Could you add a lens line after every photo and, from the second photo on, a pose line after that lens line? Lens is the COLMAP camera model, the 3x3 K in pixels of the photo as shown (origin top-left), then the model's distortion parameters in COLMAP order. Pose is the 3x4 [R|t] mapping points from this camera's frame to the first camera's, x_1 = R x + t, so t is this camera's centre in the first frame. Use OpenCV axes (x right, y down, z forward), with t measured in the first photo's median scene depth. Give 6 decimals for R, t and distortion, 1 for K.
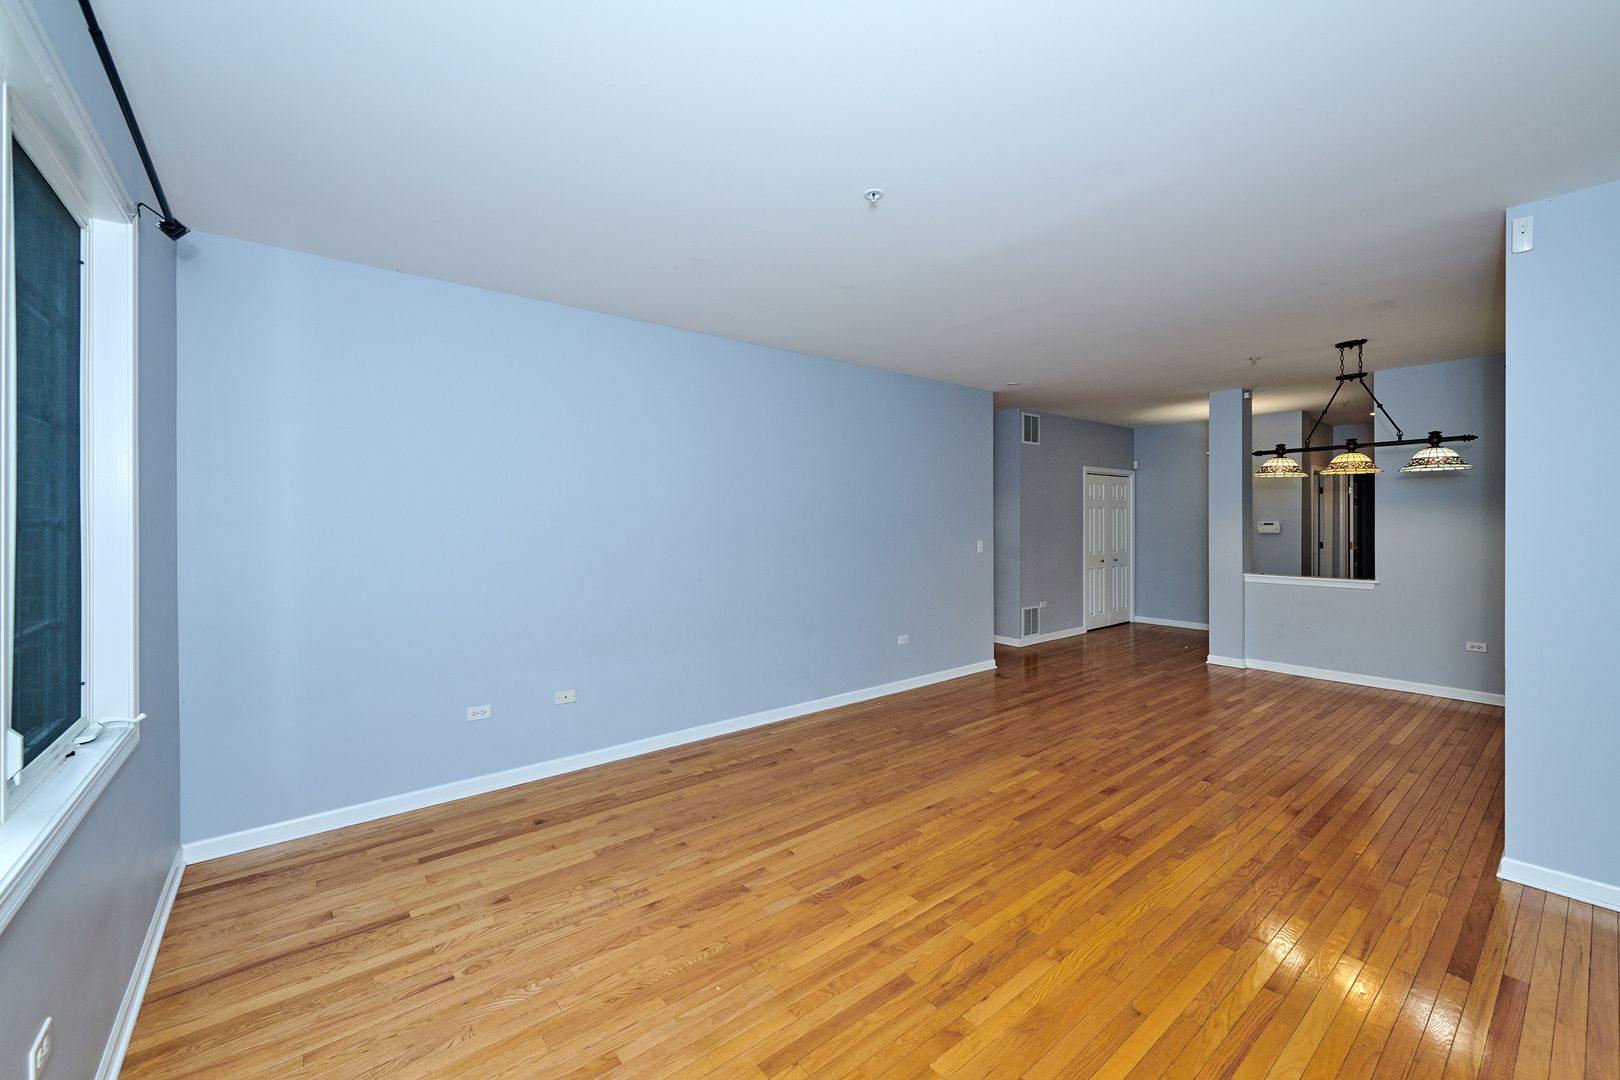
lens RADIAL K [[654.4, 0, 807.6], [0, 654.4, 517.2], [0, 0, 1]] dist [-0.001358, 0.000174]
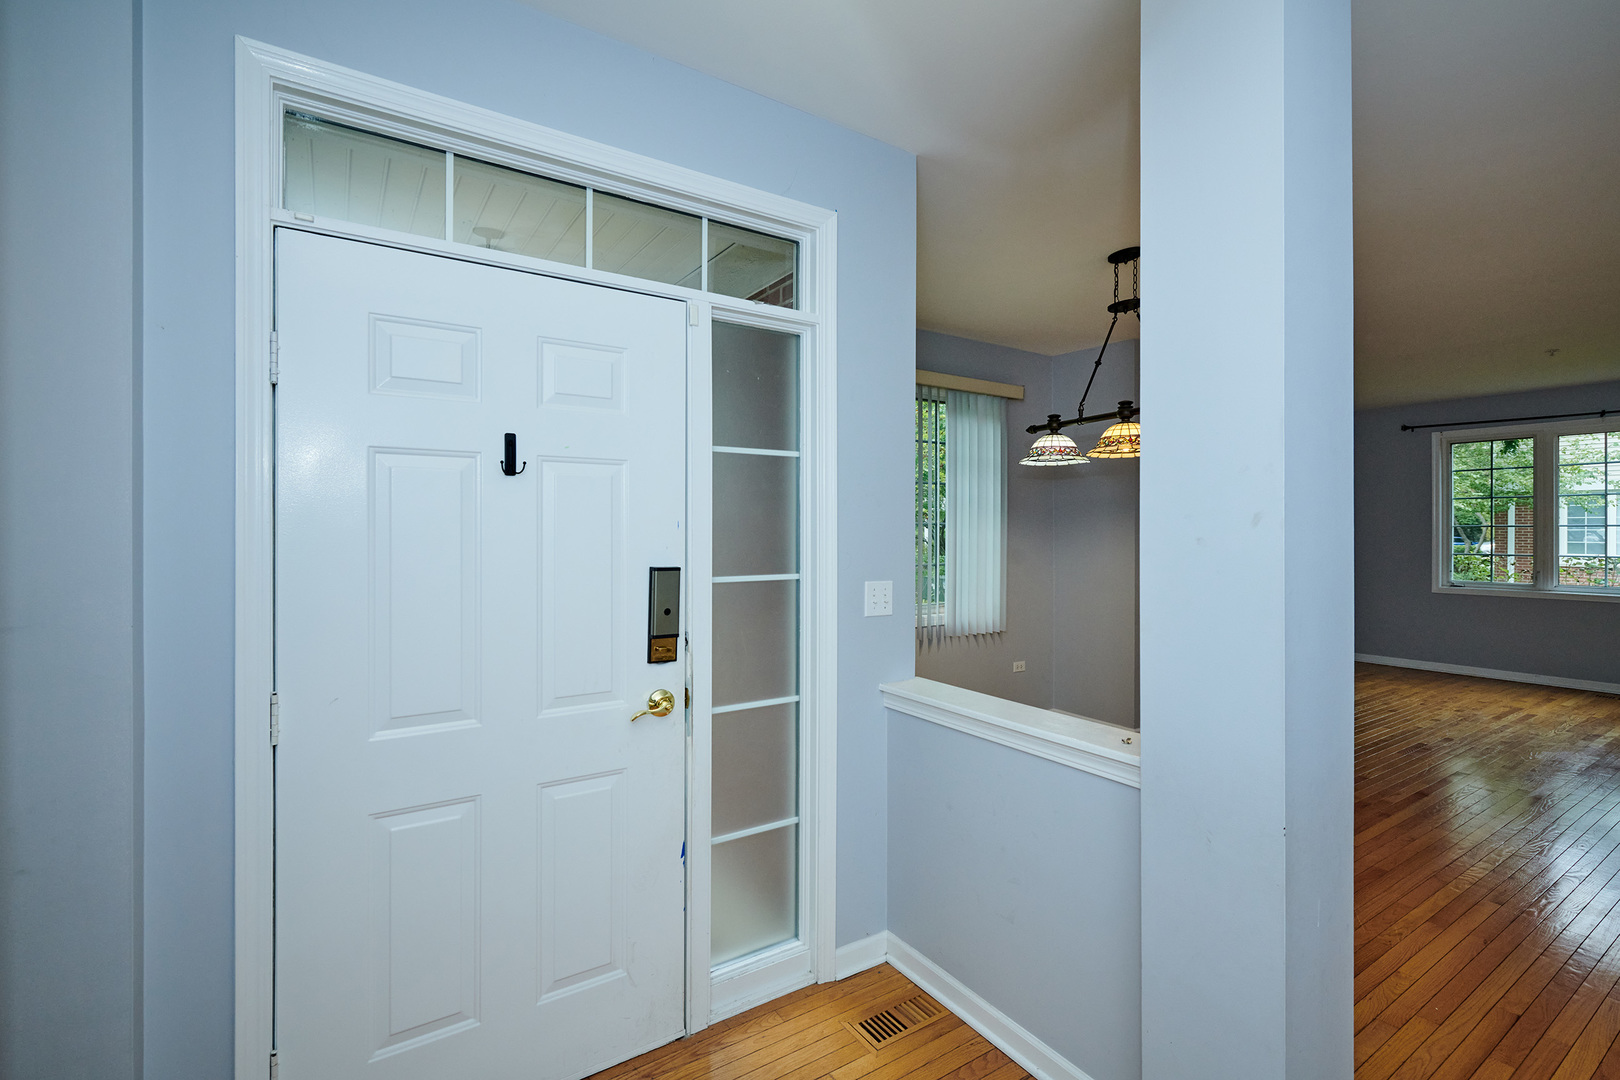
lens RADIAL K [[742.1, 0, 804.6], [0, 742.1, 532.7], [0, 0, 1]] dist [0.001719, -0.000380]
pose [[-0.995672, 0.003586, 0.092871, 1.054415], [0.003780, 0.999991, 0.001911, 0.008343], [-0.092864, 0.002254, -0.995676, 1.720142]]
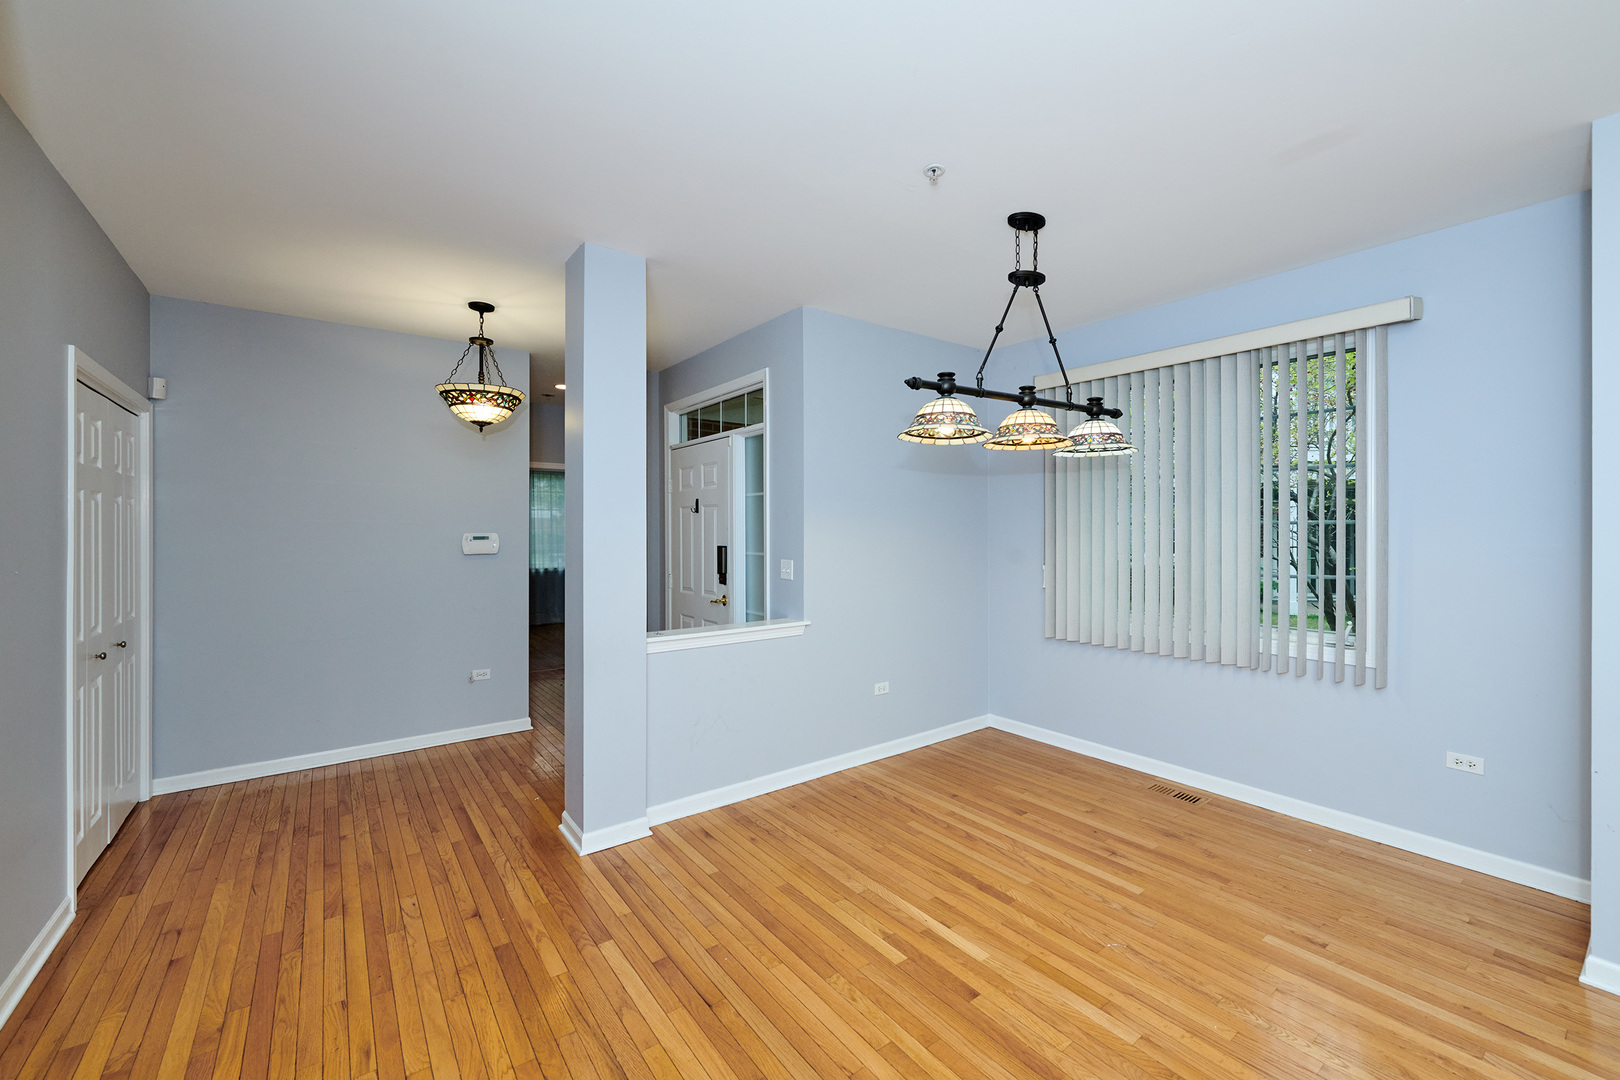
lens RADIAL K [[637.8, 0, 808.8], [0, 637.8, 531.0], [0, 0, 1]] dist [0.010448, -0.000113]
pose [[0.026712, 0.002269, 0.999641, 0.254016], [0.001005, 0.999997, -0.002297, 0.009207], [-0.999643, 0.001066, 0.026709, 1.149074]]
